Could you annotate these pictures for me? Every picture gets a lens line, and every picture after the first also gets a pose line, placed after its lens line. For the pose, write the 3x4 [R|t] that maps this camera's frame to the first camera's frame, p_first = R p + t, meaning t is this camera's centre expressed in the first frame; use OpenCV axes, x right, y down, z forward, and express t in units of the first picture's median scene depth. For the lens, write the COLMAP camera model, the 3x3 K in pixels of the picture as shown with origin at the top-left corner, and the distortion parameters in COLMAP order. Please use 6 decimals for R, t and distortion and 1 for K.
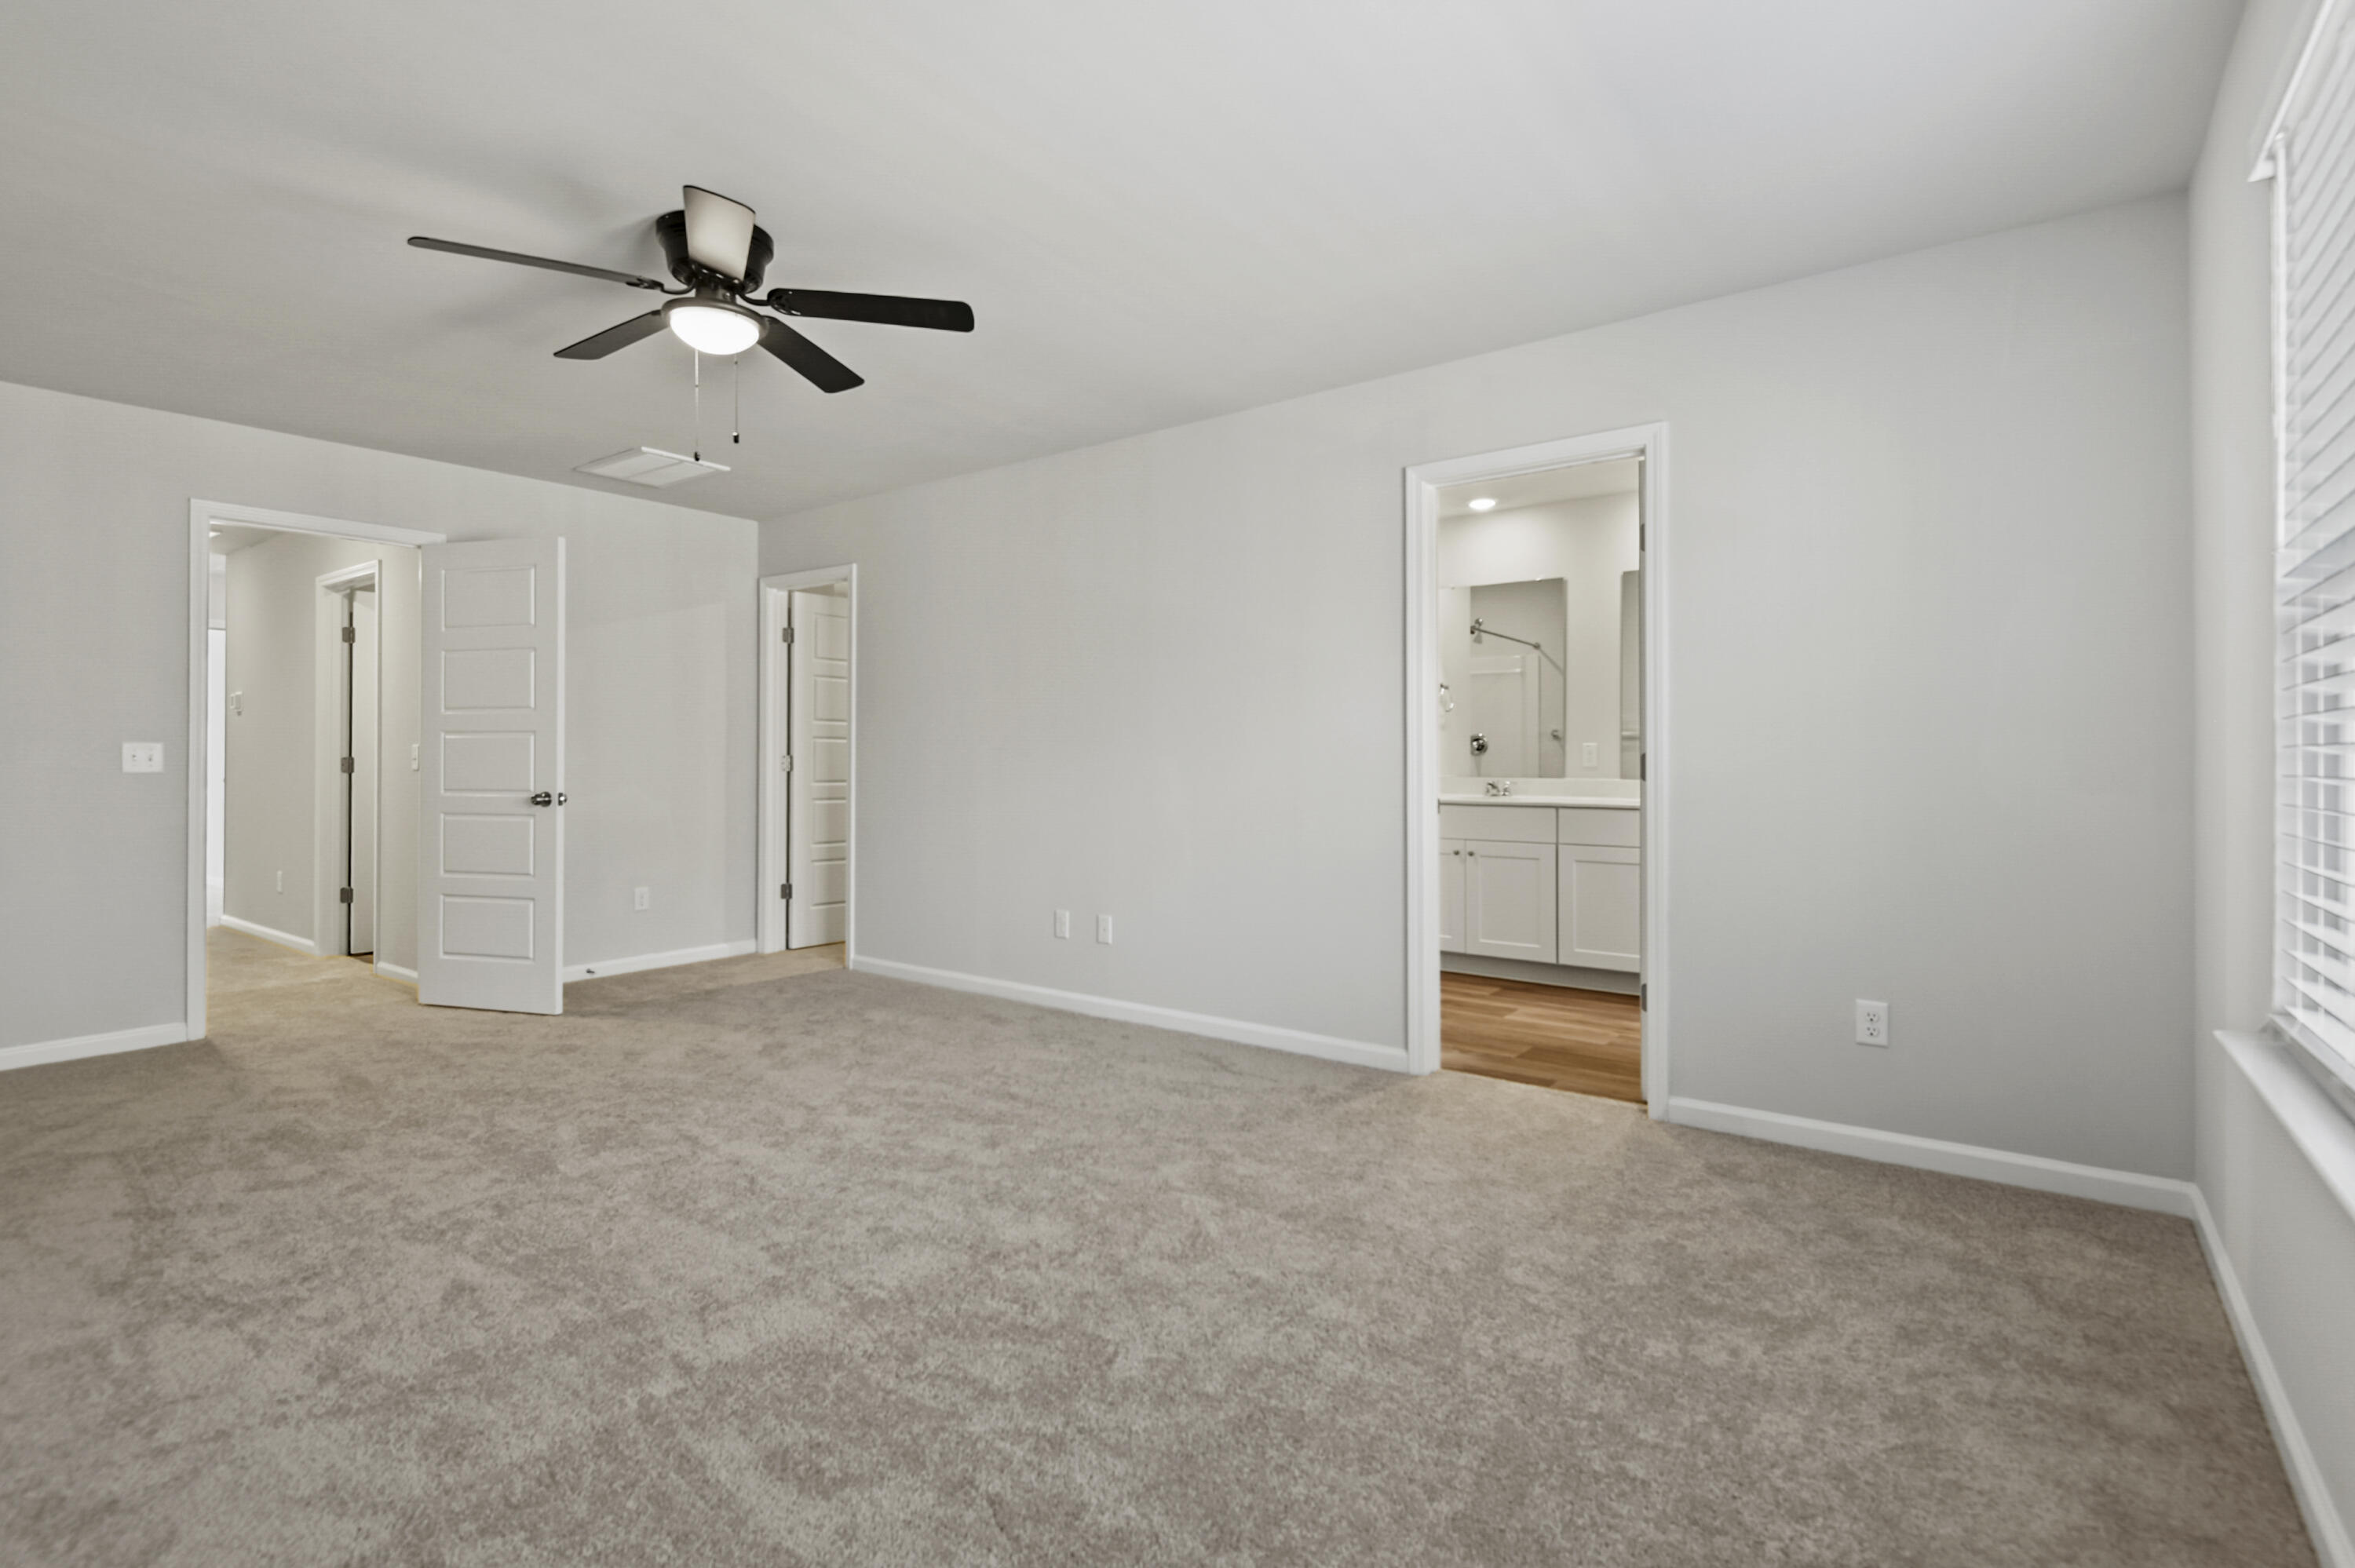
lens RADIAL K [[1109.6, 0, 1179.8], [0, 1109.6, 771.5], [0, 0, 1]] dist [0.015121, -0.000313]
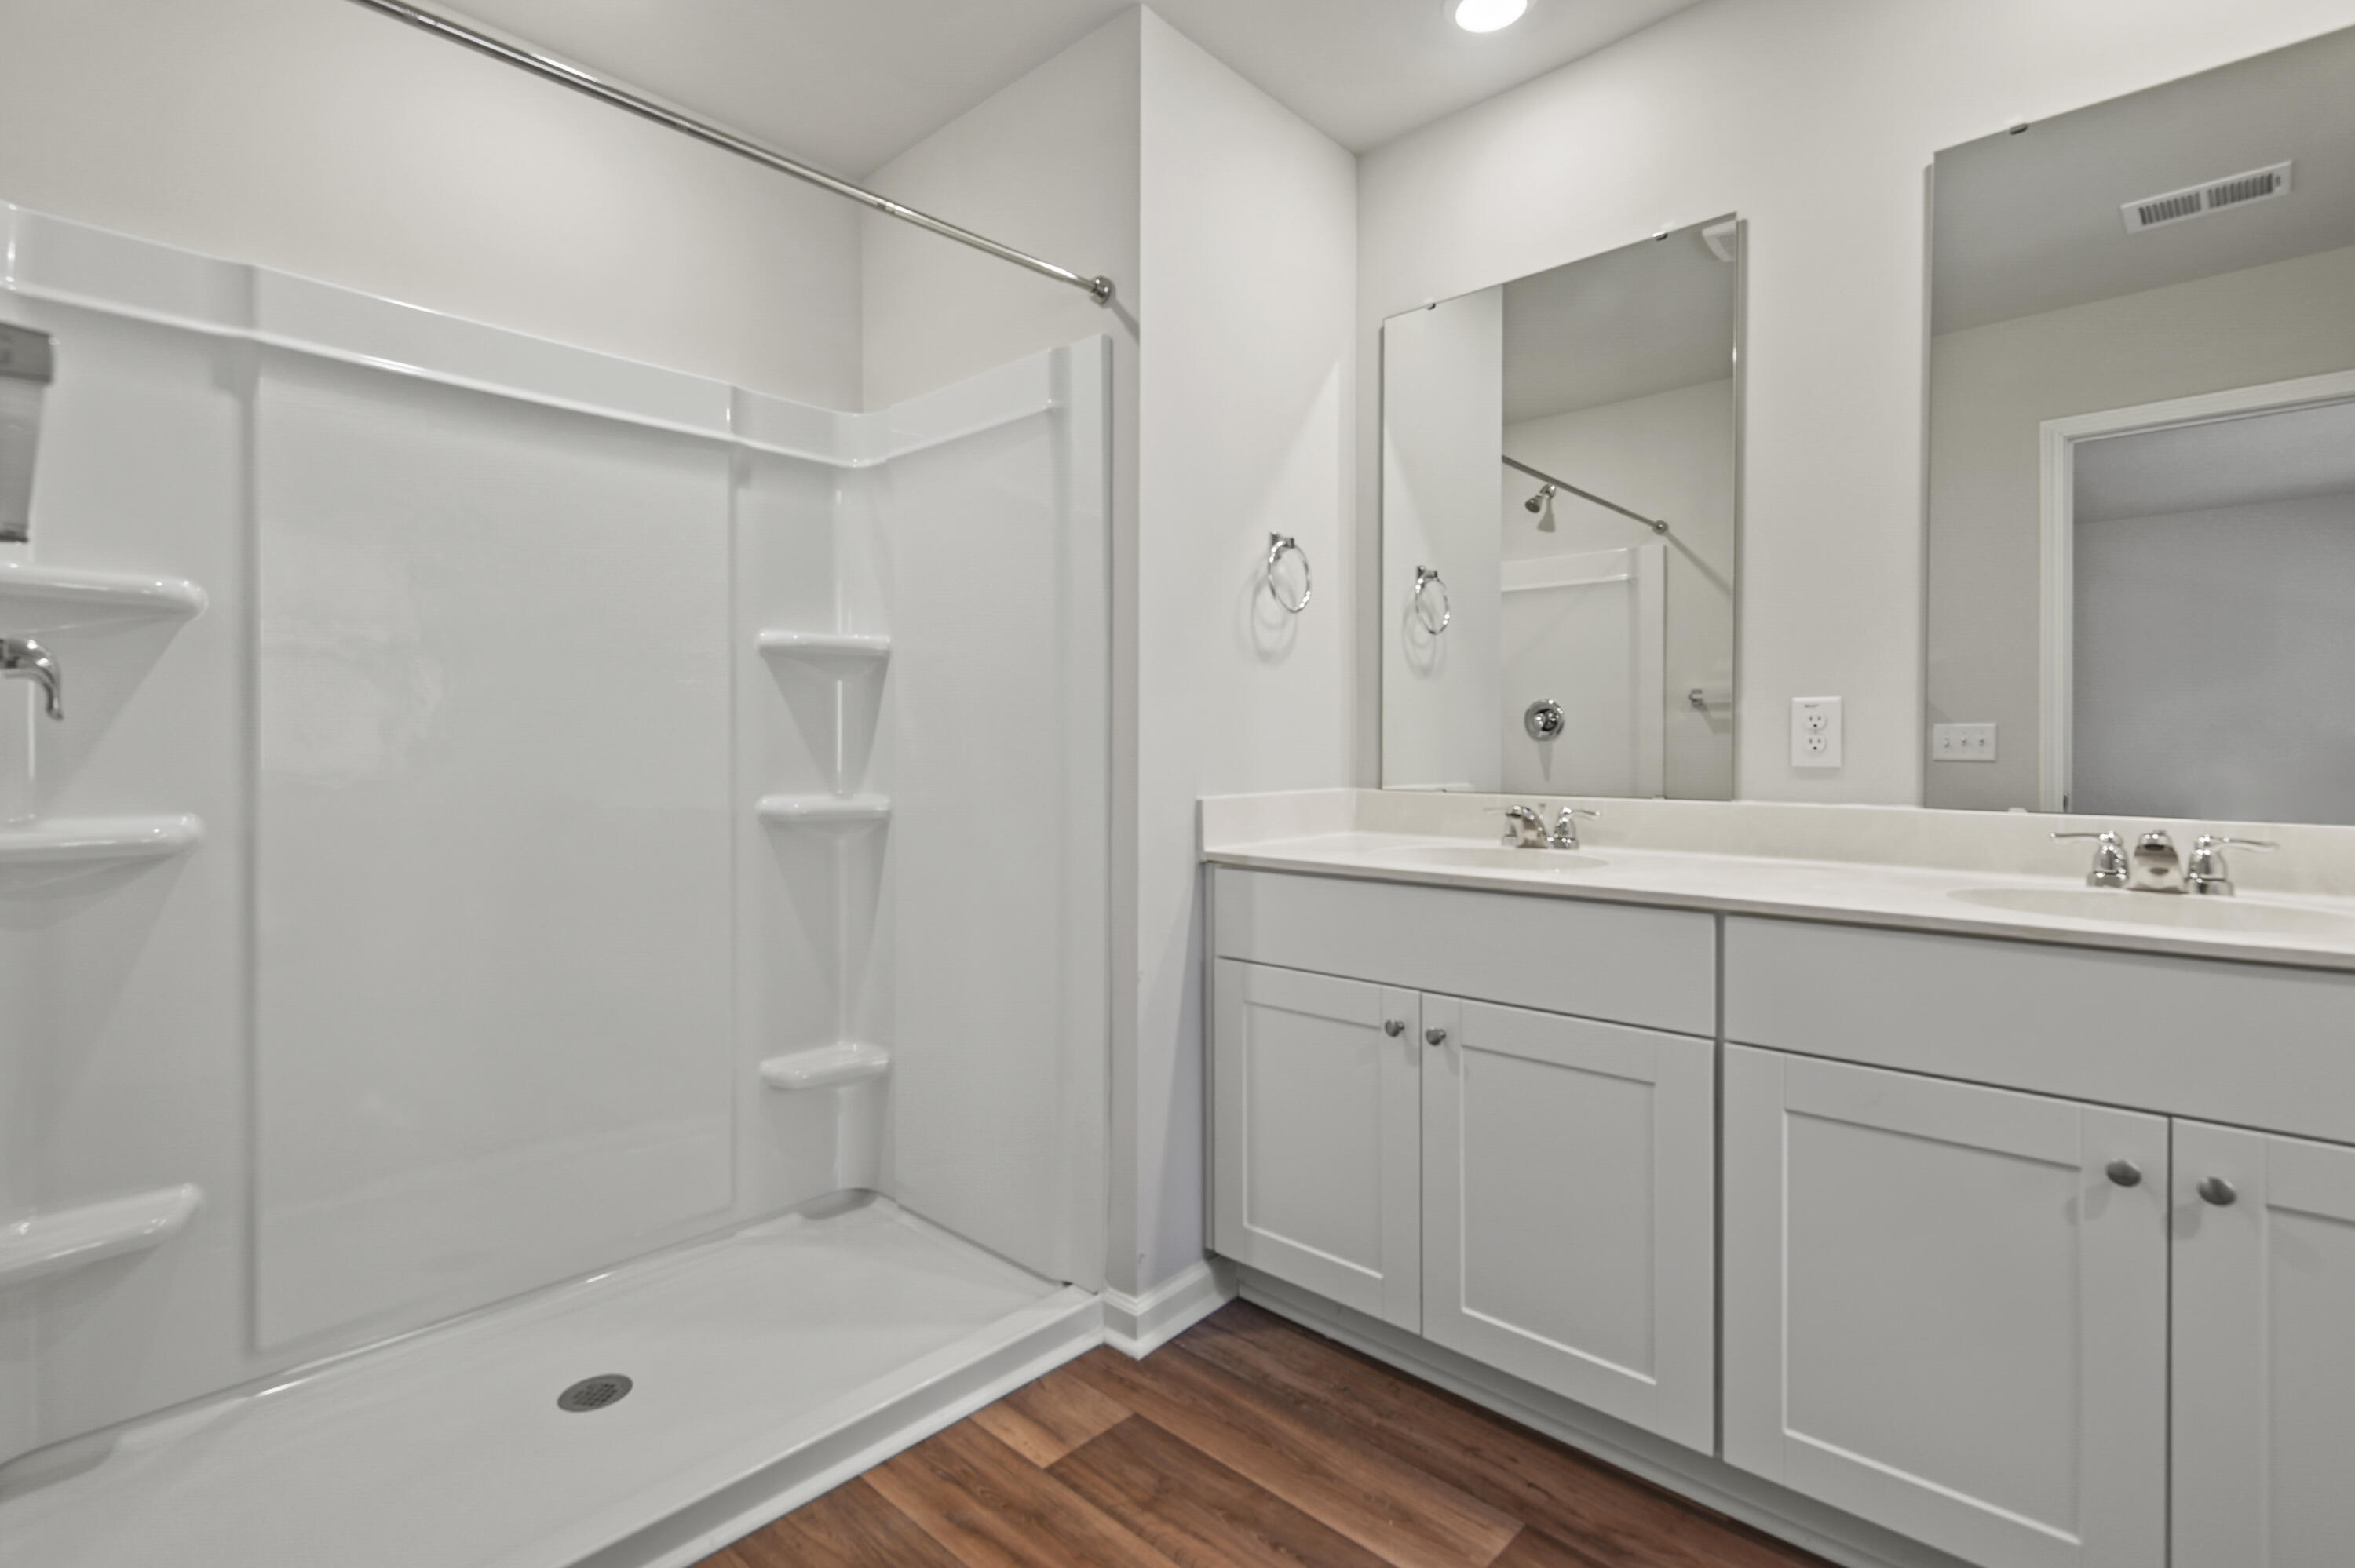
lens RADIAL K [[1109.6, 0, 1161.4], [0, 1109.6, 763.4], [0, 0, 1]] dist [0.015121, -0.000313]
pose [[0.993293, 0.001390, -0.115616, 0.210799], [-0.001099, 0.999996, 0.002575, -0.006747], [0.115619, -0.002431, 0.993291, 0.641628]]
